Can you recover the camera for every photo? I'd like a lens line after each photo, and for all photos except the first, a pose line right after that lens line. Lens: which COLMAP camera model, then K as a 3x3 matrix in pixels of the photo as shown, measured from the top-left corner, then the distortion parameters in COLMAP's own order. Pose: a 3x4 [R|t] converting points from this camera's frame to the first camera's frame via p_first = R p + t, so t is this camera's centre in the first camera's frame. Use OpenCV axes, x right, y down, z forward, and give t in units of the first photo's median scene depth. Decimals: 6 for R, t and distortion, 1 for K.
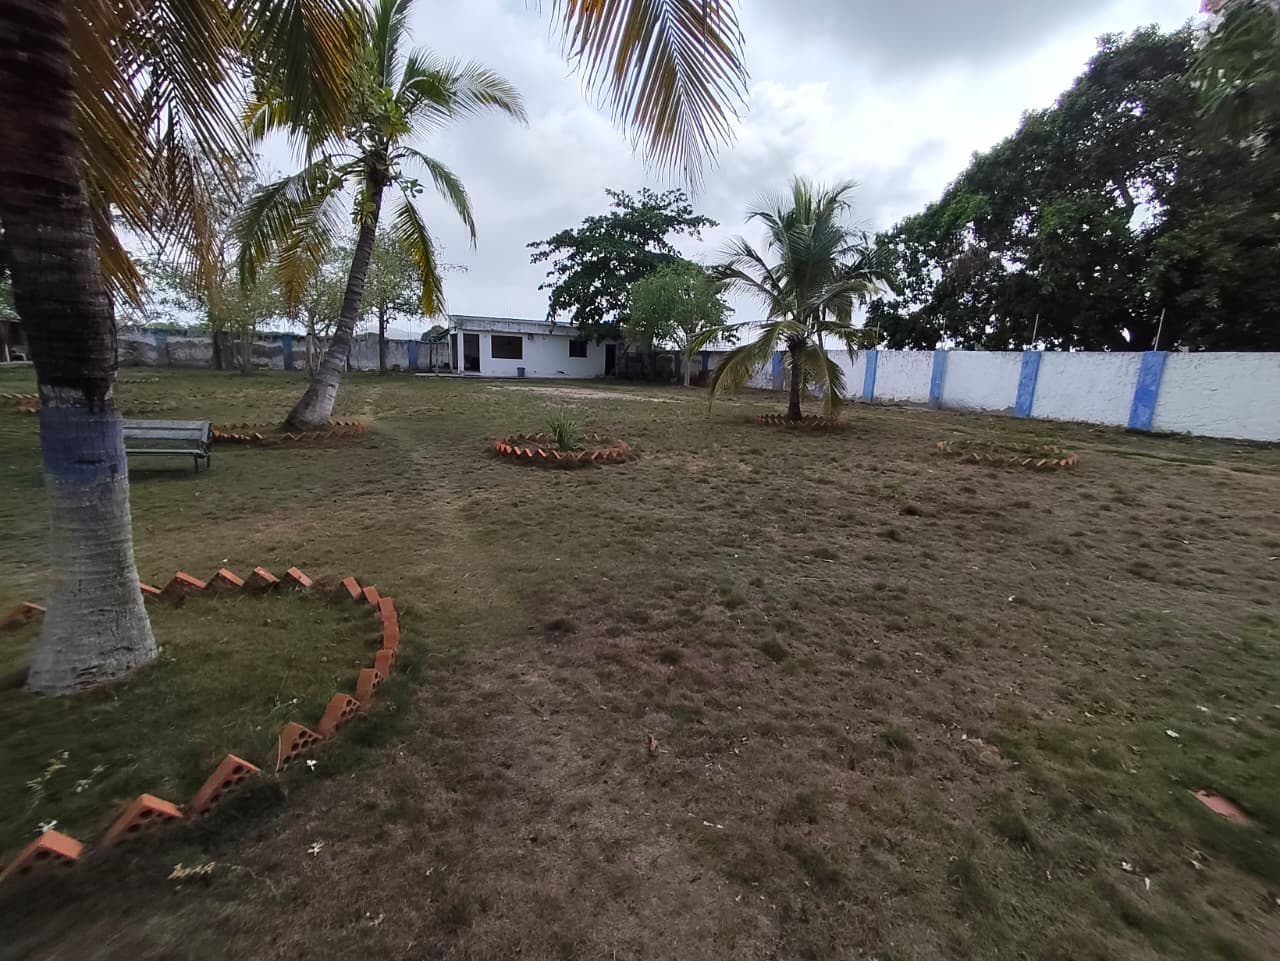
lens RADIAL K [[566.9, 0, 635.4], [0, 566.9, 475.7], [0, 0, 1]] dist [0.000028, 0.000465]
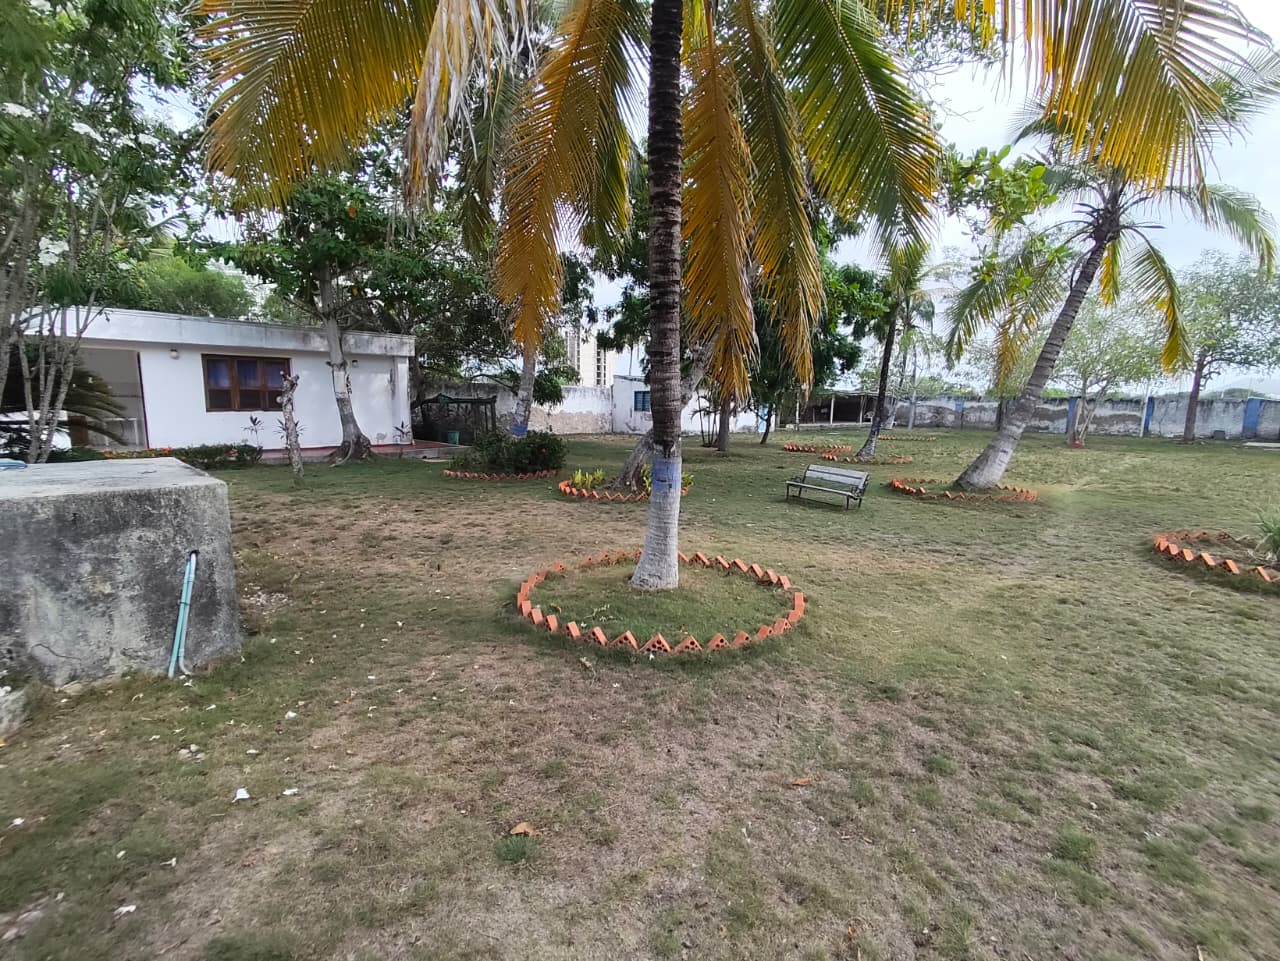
lens RADIAL K [[566.9, 0, 635.4], [0, 566.9, 475.7], [0, 0, 1]] dist [0.000028, 0.000465]
pose [[0.321389, 0.097254, -0.941940, 0.352314], [-0.195809, 0.980039, 0.034377, -0.035358], [0.926481, 0.173392, 0.334017, 0.085530]]
